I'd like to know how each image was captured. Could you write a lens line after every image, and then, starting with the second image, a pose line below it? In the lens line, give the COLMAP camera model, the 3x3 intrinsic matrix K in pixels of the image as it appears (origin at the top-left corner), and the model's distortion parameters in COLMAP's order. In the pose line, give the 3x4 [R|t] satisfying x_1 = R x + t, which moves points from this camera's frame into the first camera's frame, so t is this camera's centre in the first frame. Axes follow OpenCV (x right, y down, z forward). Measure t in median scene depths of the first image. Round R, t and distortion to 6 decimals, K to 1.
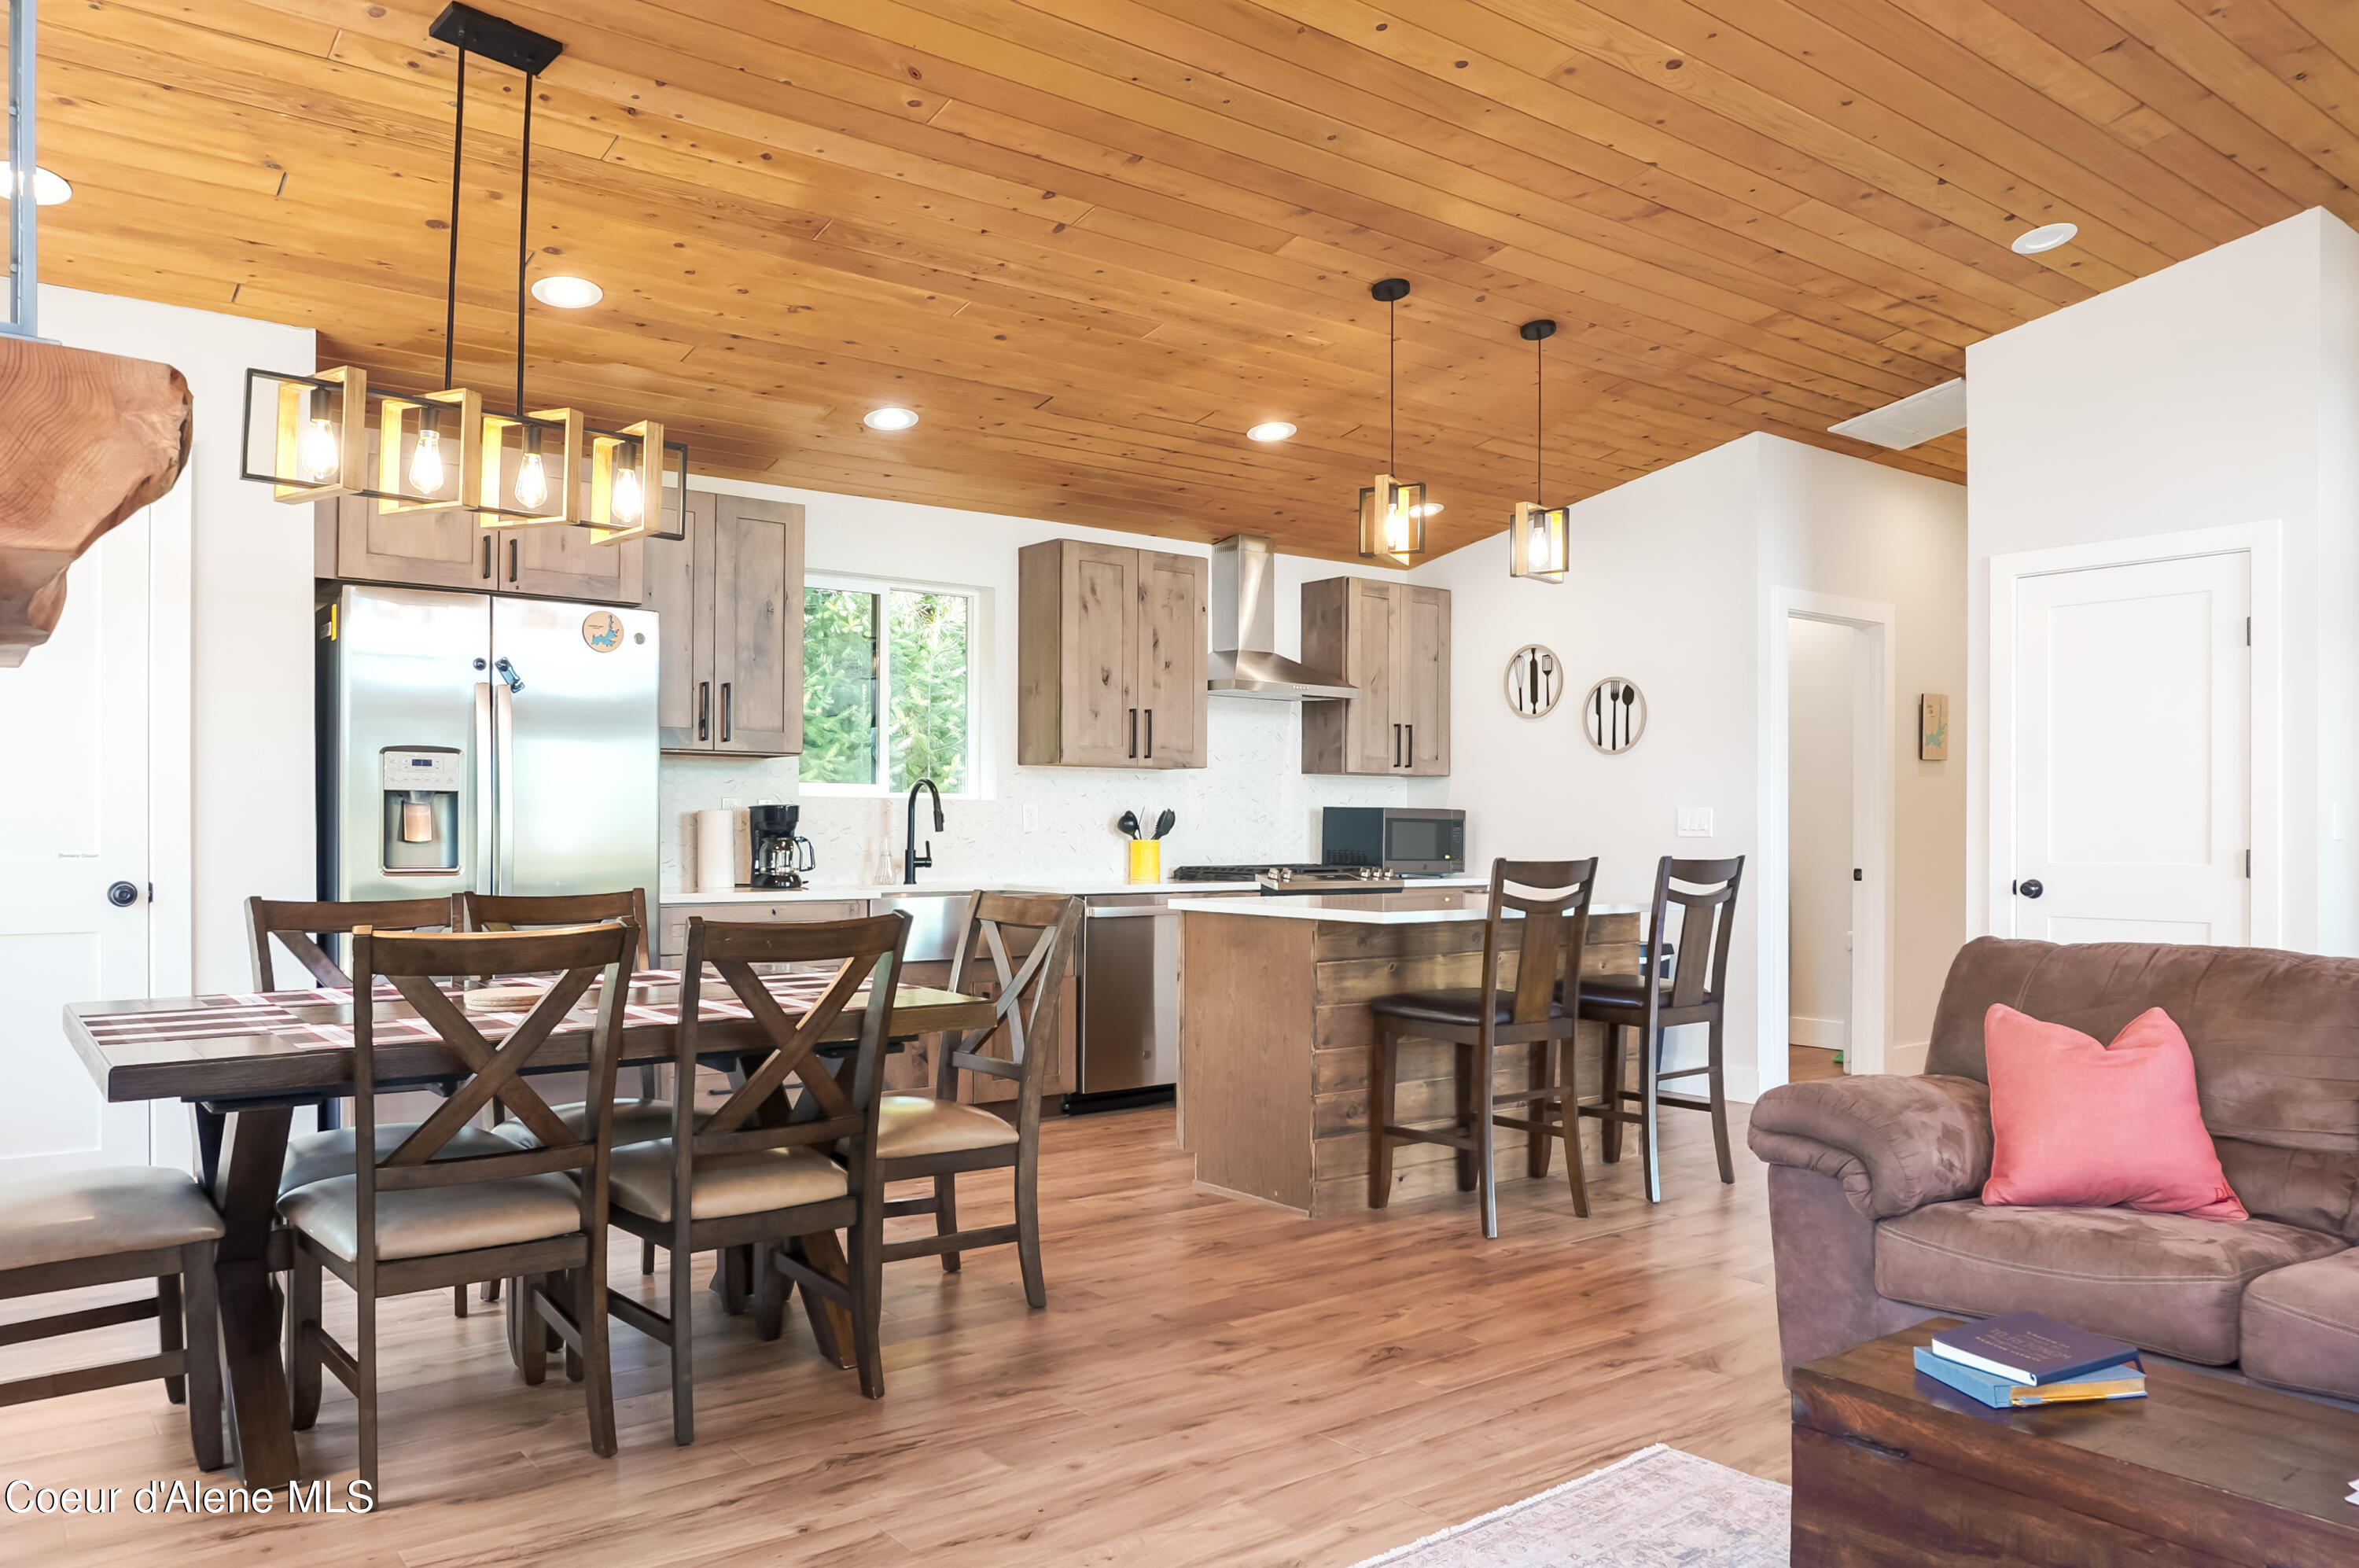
lens RADIAL K [[1643.5, 0, 1167.0], [0, 1643.5, 844.1], [0, 0, 1]] dist [-0.044346, 0.023826]
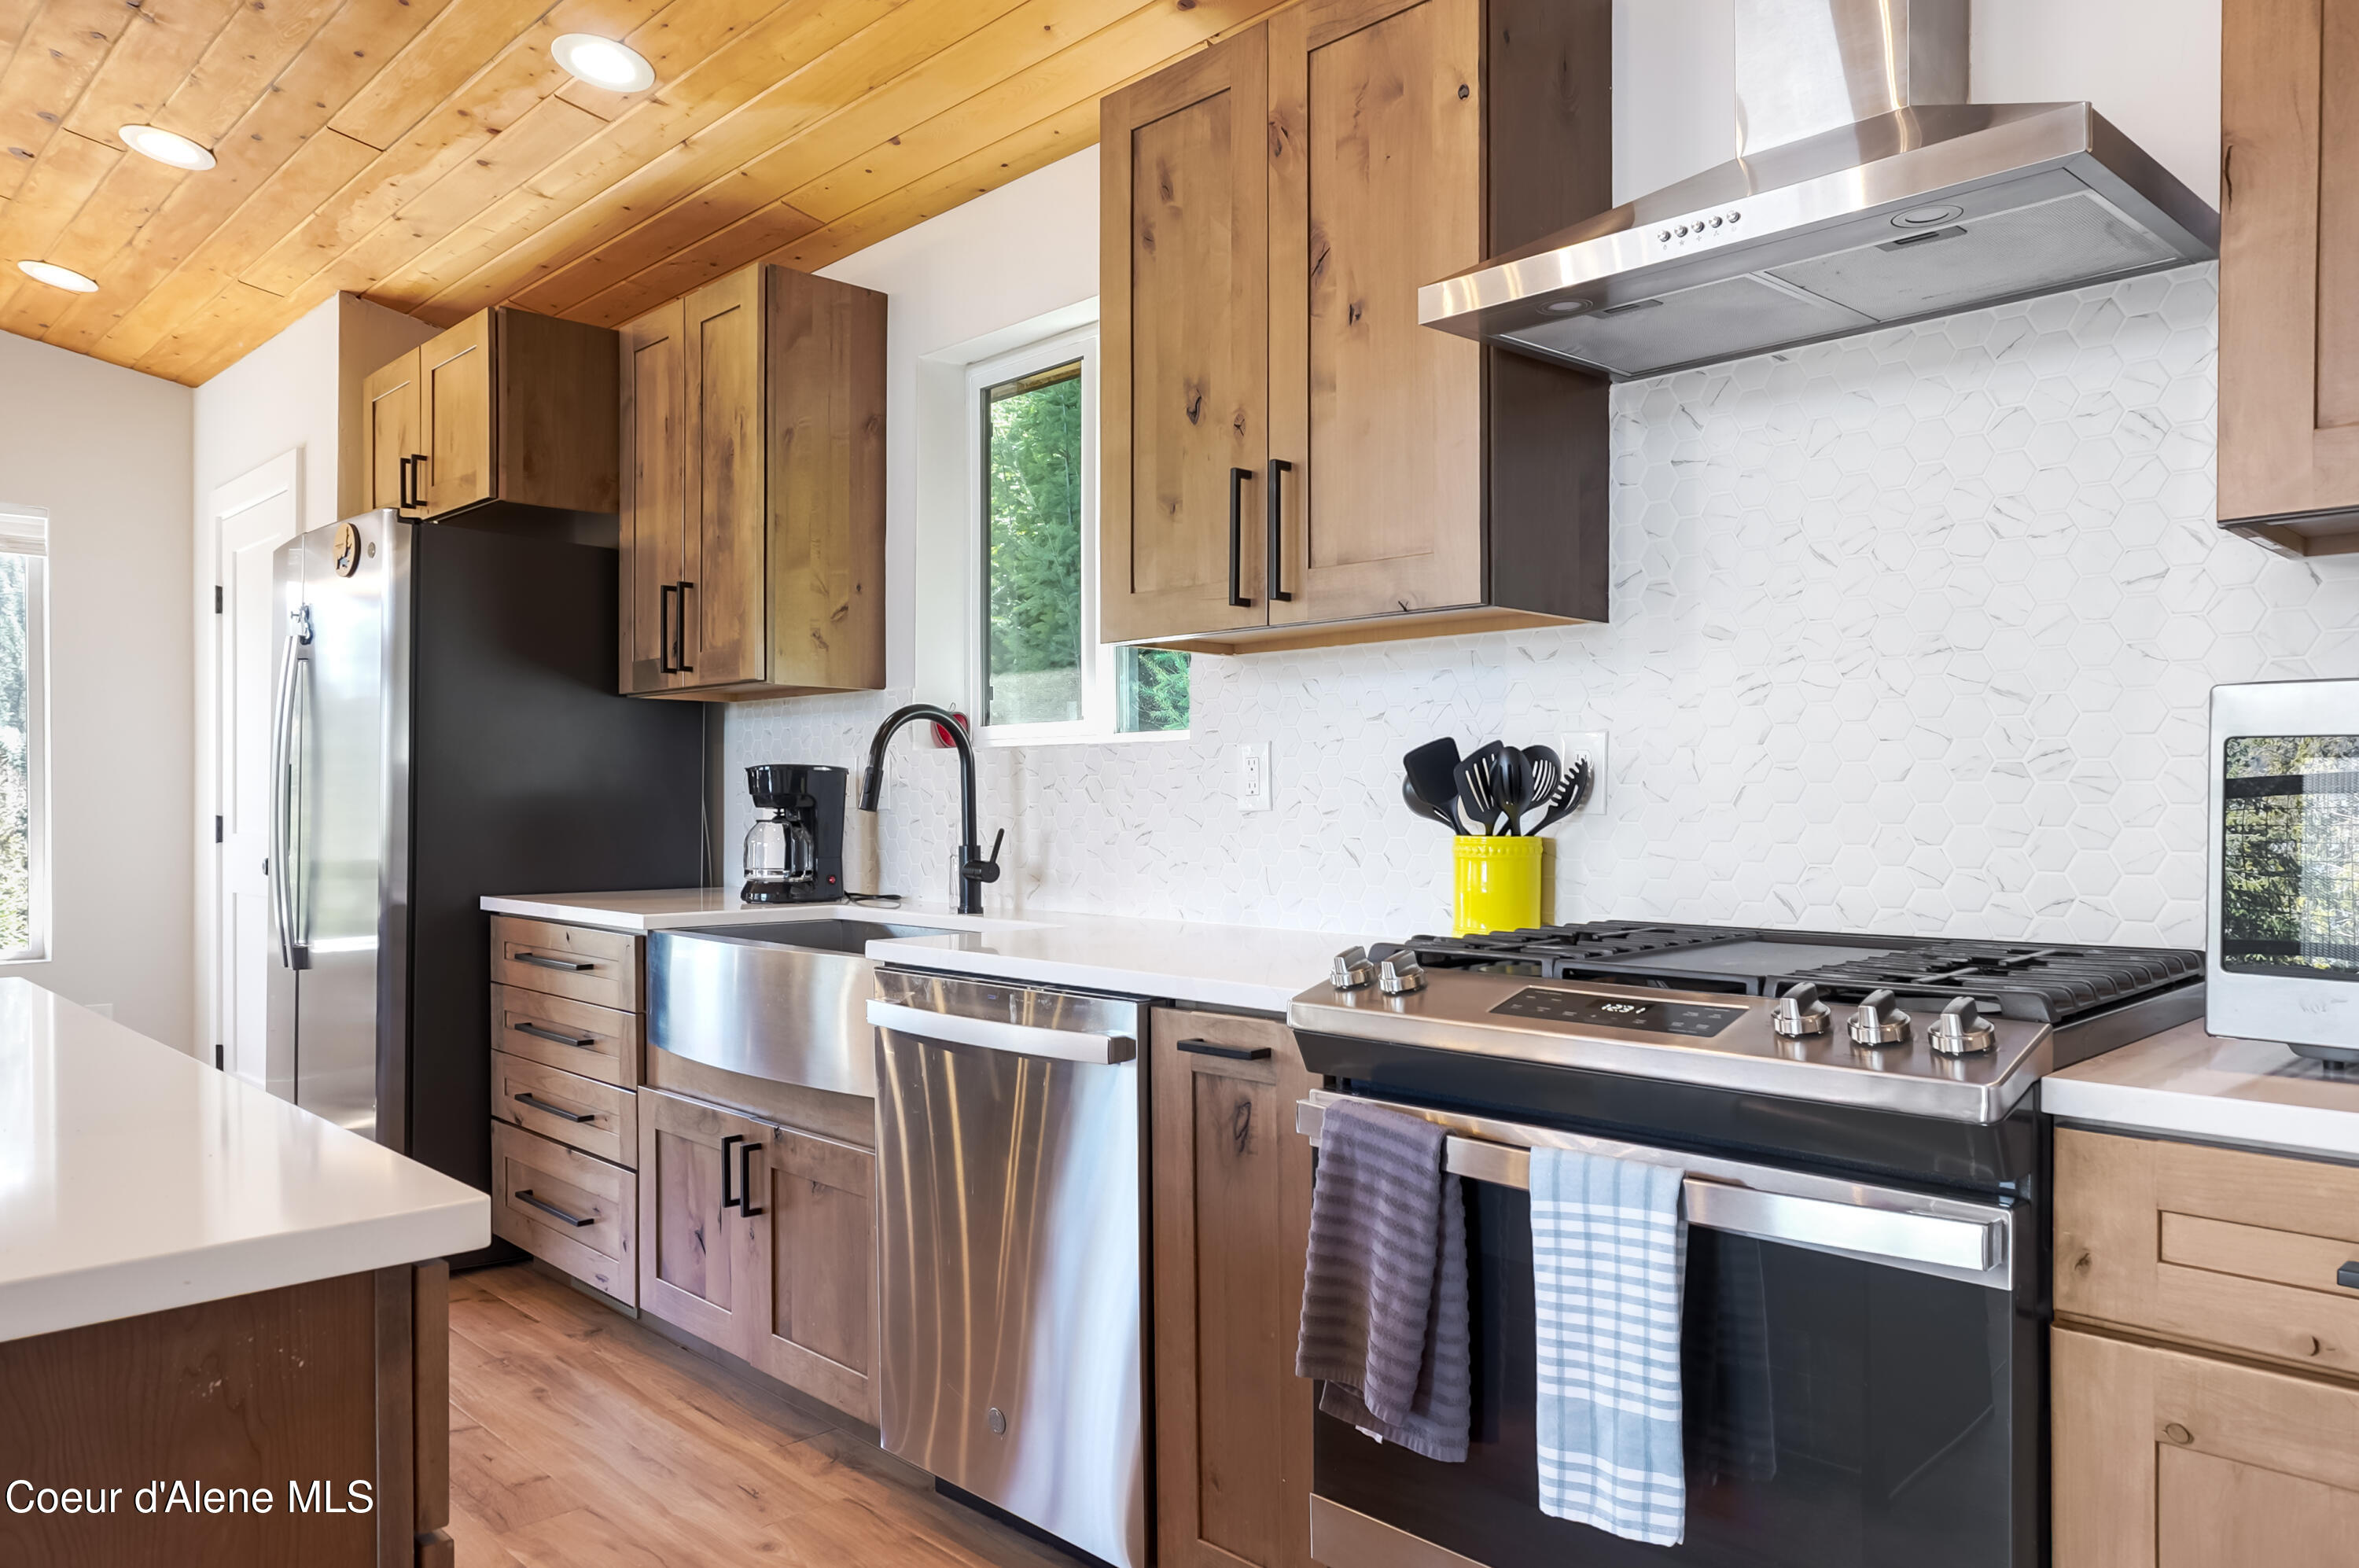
lens RADIAL K [[1616.9, 0, 1177.9], [0, 1616.9, 824.4], [0, 0, 1]] dist [-0.033107, 0.035311]
pose [[0.110530, 0.014375, -0.993769, 0.381930], [-0.005664, 0.999888, 0.013833, -0.011392], [0.993857, 0.004100, 0.110599, 1.097973]]
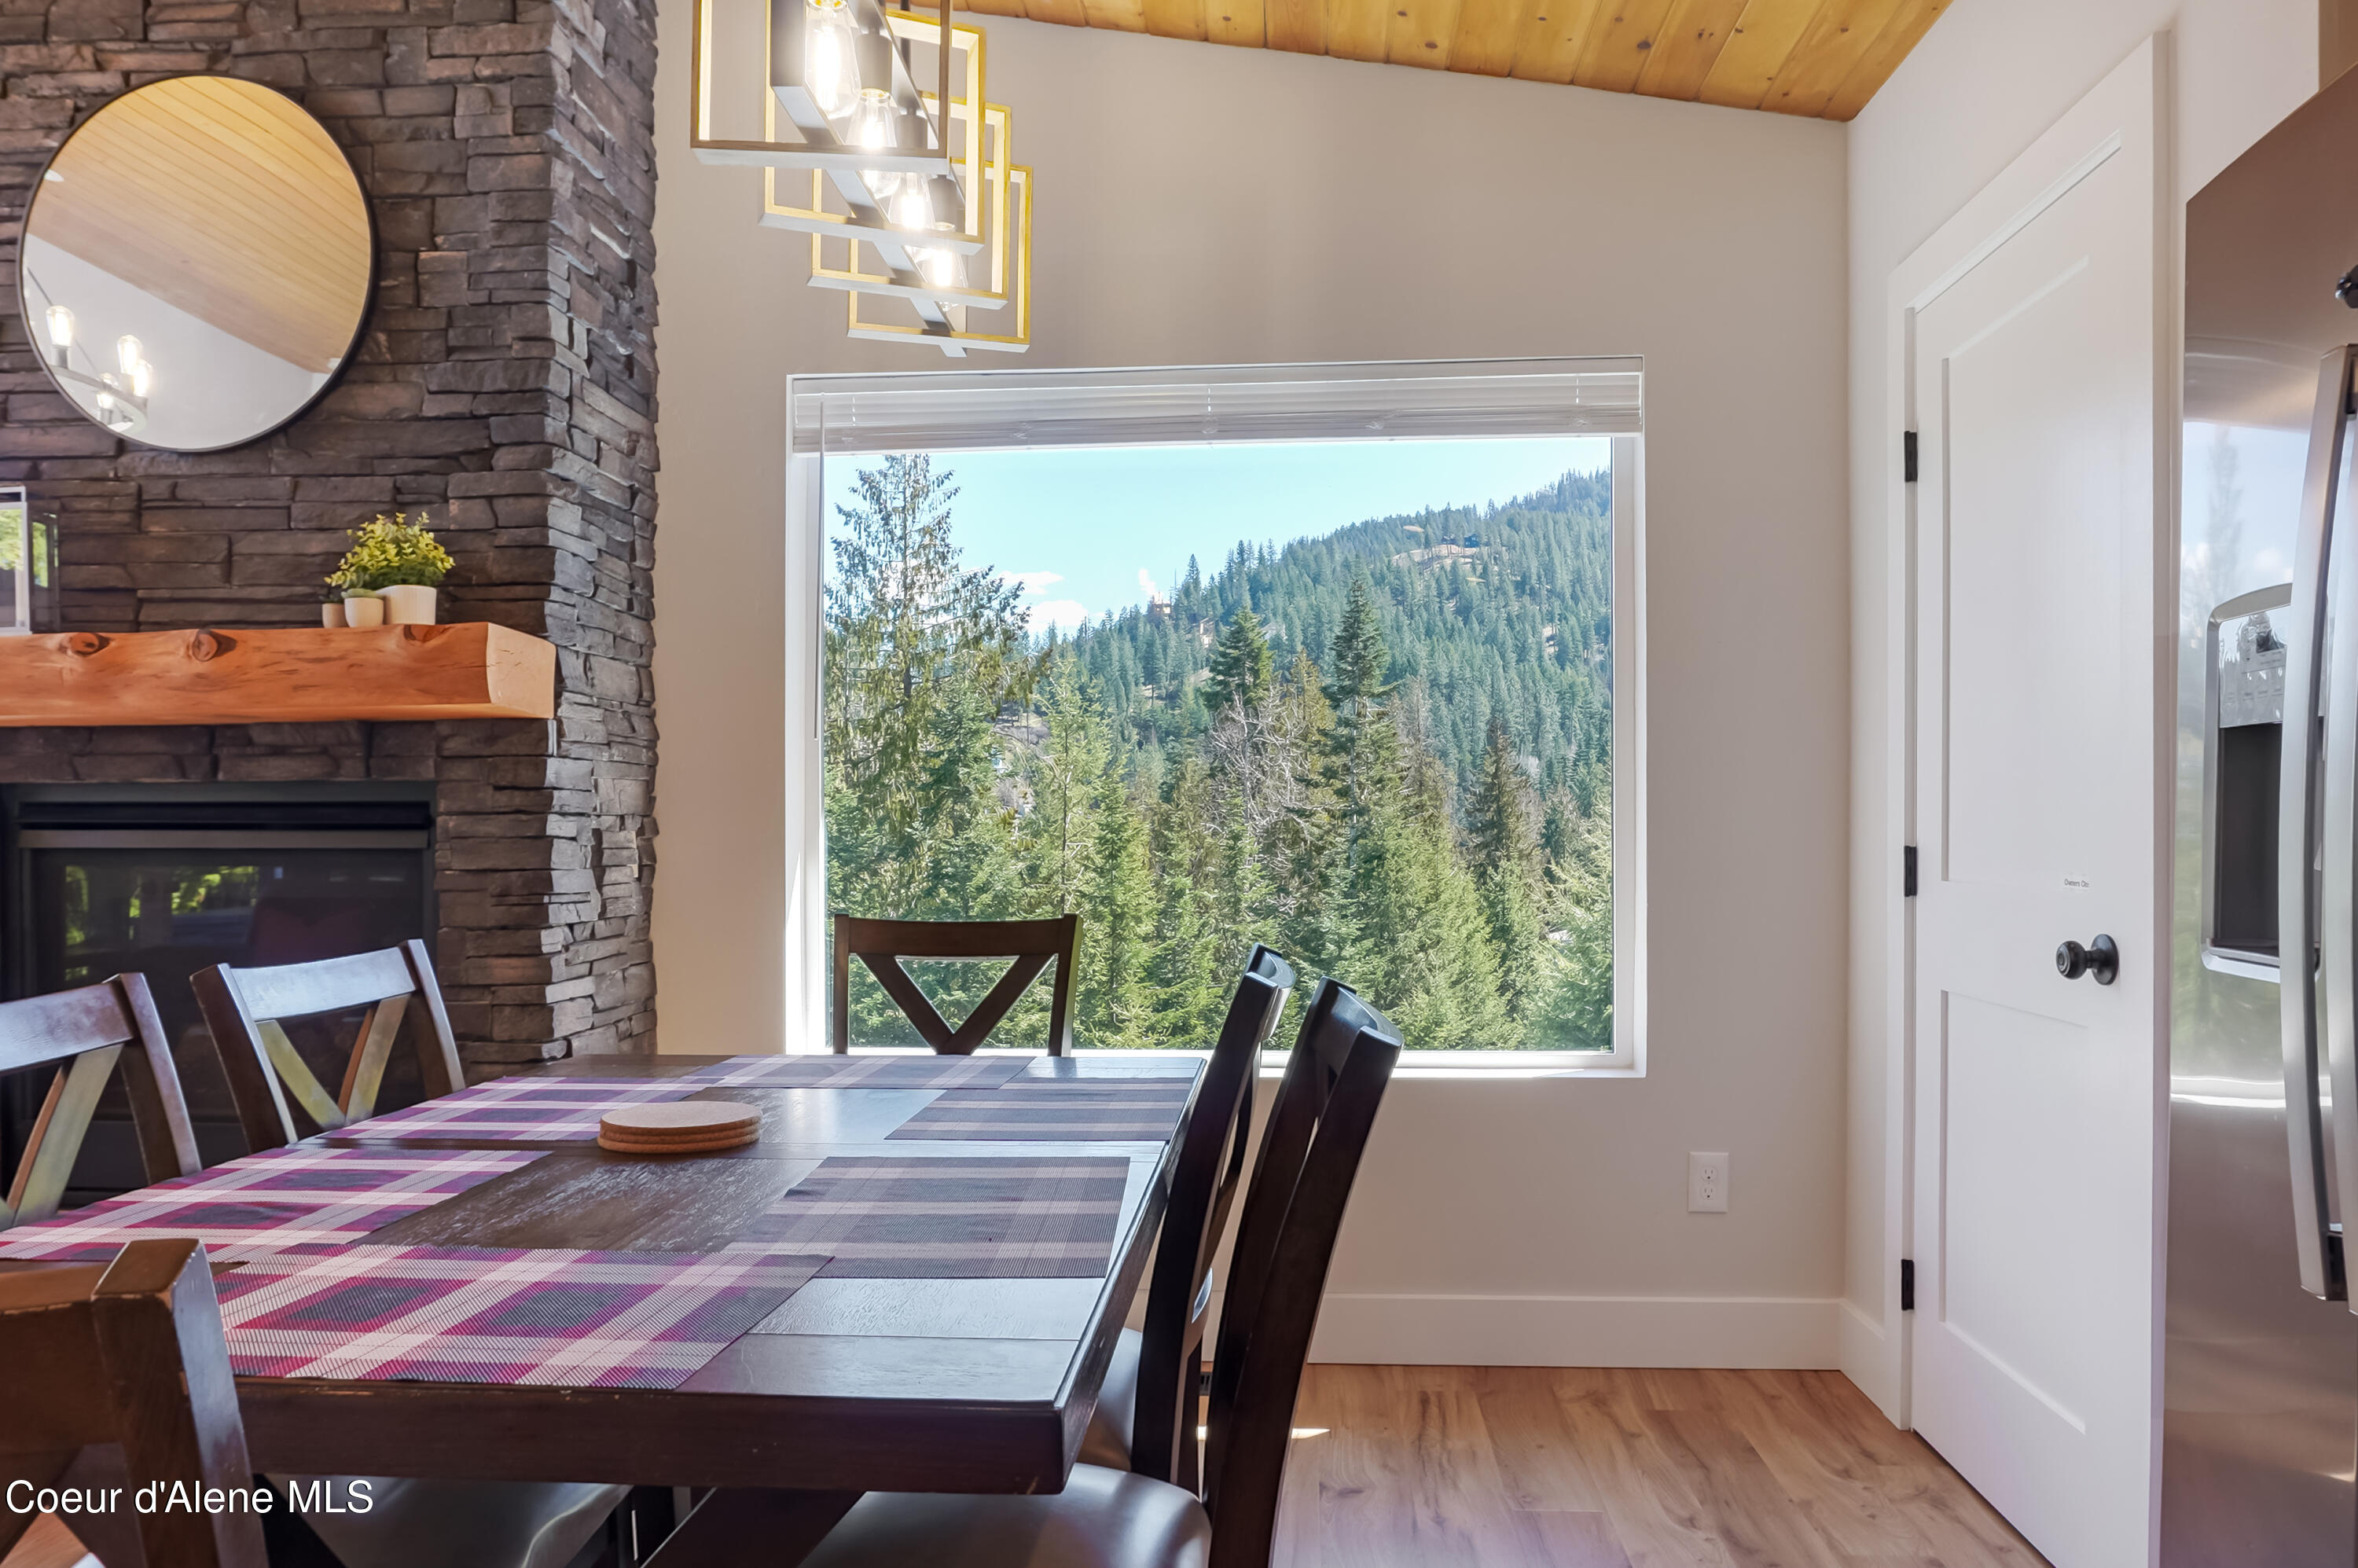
lens RADIAL K [[1644.9, 0, 1174.4], [0, 1644.9, 828.2], [0, 0, 1]] dist [-0.045353, 0.027467]
pose [[-0.668413, 0.007256, -0.743755, -0.033894], [0.001611, 0.999964, 0.008308, -0.011119], [0.743788, 0.004355, -0.668401, 0.836732]]
